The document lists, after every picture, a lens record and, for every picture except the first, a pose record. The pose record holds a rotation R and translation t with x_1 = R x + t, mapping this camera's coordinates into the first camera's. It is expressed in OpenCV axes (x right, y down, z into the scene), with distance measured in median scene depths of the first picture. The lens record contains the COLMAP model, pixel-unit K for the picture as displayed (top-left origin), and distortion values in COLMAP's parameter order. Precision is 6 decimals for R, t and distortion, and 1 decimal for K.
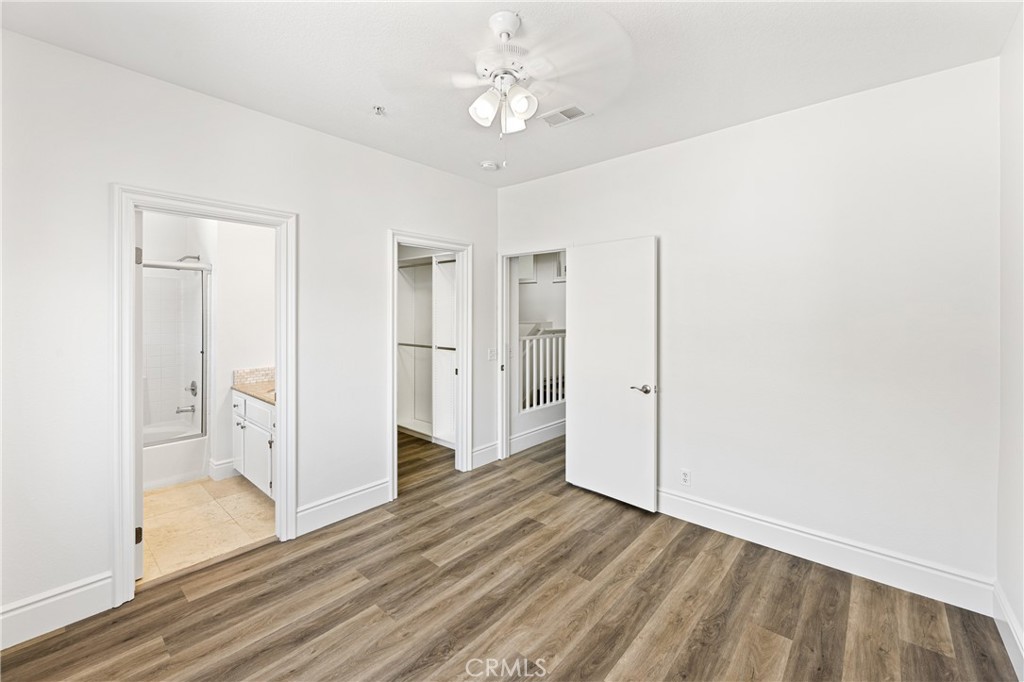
lens RADIAL K [[412.5, 0, 500.1], [0, 412.5, 315.9], [0, 0, 1]] dist [-0.001148, -0.000073]
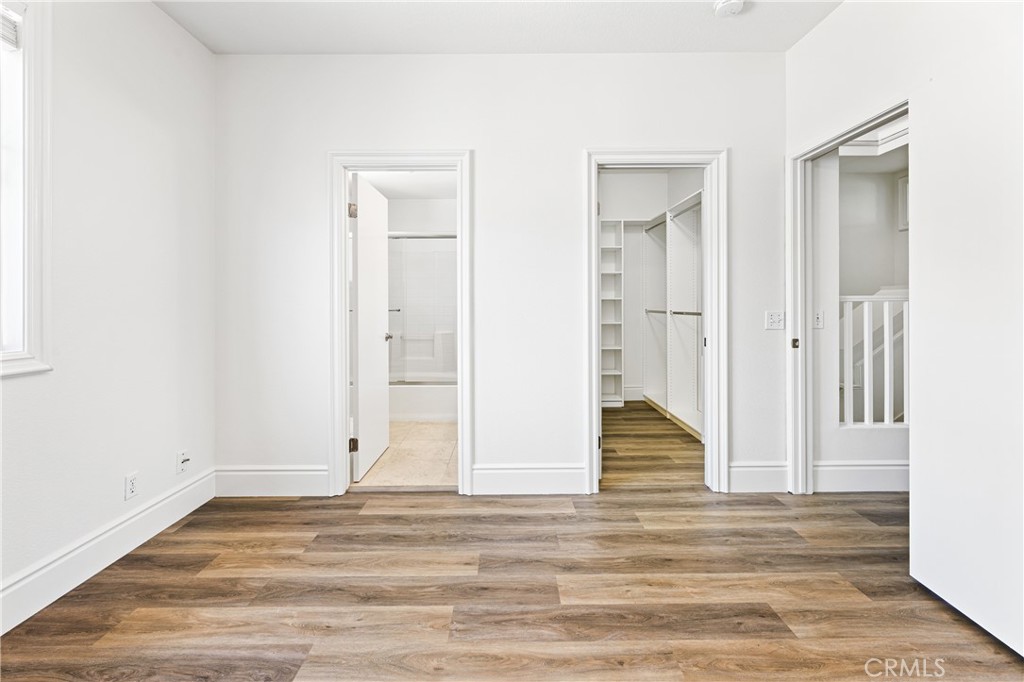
lens RADIAL K [[412.5, 0, 522.2], [0, 412.5, 309.6], [0, 0, 1]] dist [-0.001148, -0.000073]
pose [[0.680432, 0.001298, -0.732810, 0.282299], [0.001926, 0.999992, 0.003560, 0.115503], [0.732809, -0.003833, 0.680424, 0.462194]]
